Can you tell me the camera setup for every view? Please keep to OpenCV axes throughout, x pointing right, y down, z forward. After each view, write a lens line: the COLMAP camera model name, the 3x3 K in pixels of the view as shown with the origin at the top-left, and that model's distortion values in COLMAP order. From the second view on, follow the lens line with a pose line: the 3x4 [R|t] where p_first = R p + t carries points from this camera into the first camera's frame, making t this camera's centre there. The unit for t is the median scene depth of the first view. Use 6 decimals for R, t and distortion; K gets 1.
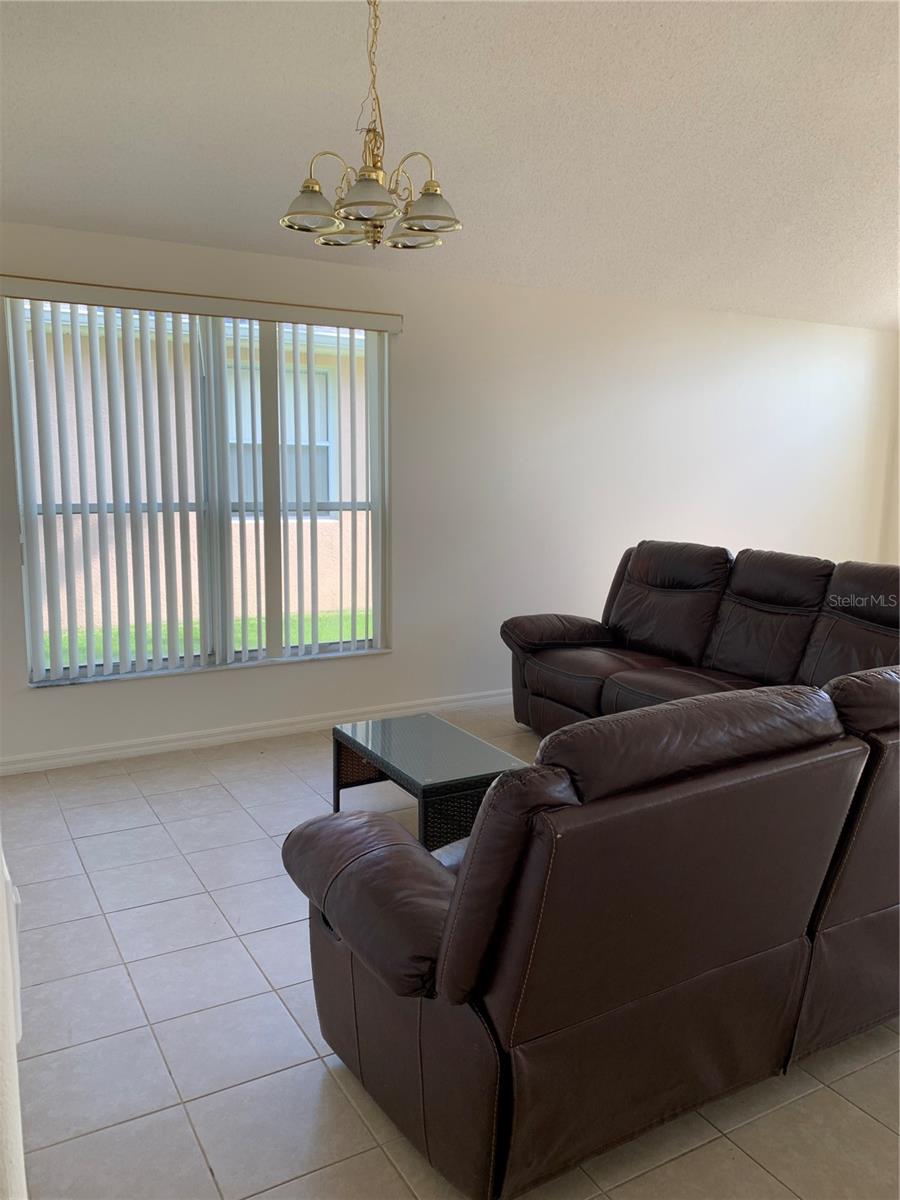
lens RADIAL K [[905.5, 0, 449.0], [0, 905.5, 586.1], [0, 0, 1]] dist [0.013754, -0.008832]
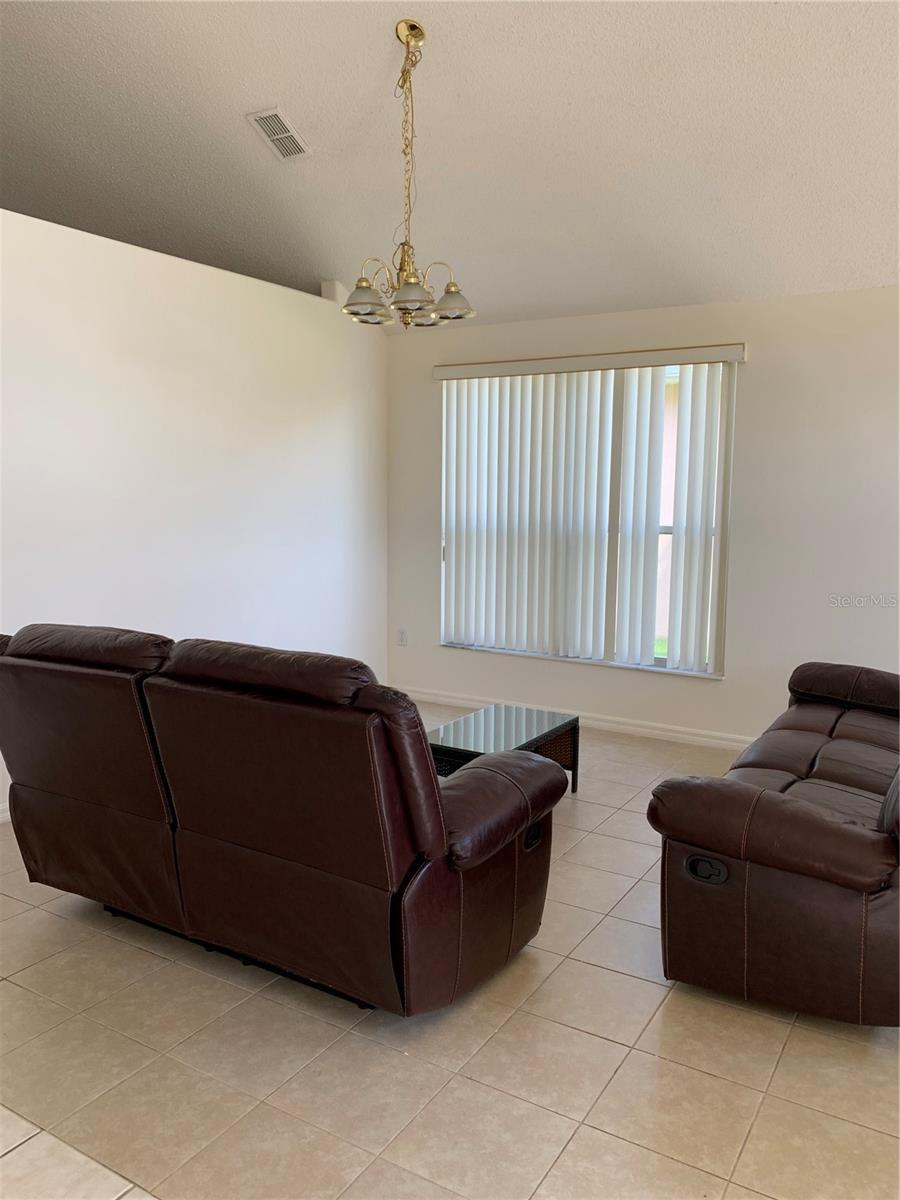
lens RADIAL K [[905.5, 0, 449.0], [0, 905.5, 586.1], [0, 0, 1]] dist [0.013754, -0.008832]
pose [[0.478805, 0.101389, -0.872047, 0.695558], [-0.102956, 0.992940, 0.058916, -0.061834], [0.871864, 0.061573, 0.485863, 0.258799]]
